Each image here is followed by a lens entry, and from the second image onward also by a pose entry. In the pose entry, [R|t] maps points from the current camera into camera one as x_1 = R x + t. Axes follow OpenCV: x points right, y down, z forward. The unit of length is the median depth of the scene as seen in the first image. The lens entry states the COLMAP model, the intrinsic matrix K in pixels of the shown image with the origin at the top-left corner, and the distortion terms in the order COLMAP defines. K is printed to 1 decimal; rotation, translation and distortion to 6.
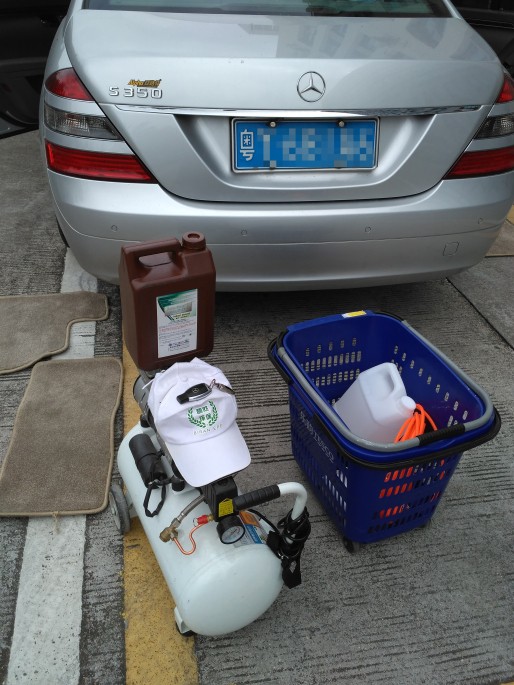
lens RADIAL K [[615.2, 0, 257.0], [0, 615.2, 342.5], [0, 0, 1]] dist [0.023858, 0.007440]
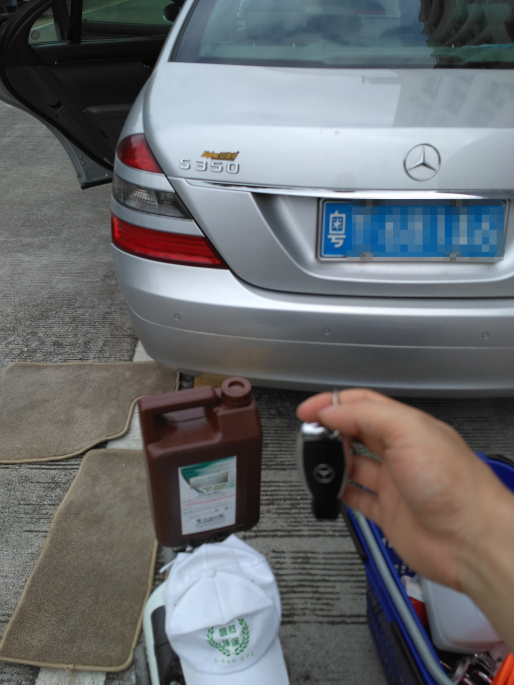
lens RADIAL K [[617.1, 0, 257.0], [0, 617.1, 342.5], [0, 0, 1]] dist [0.076338, -0.003235]
pose [[0.983075, 0.069562, -0.169485, 0.029940], [-0.076654, 0.996420, -0.035662, -0.132702], [0.166398, 0.048050, 0.984887, 0.174317]]
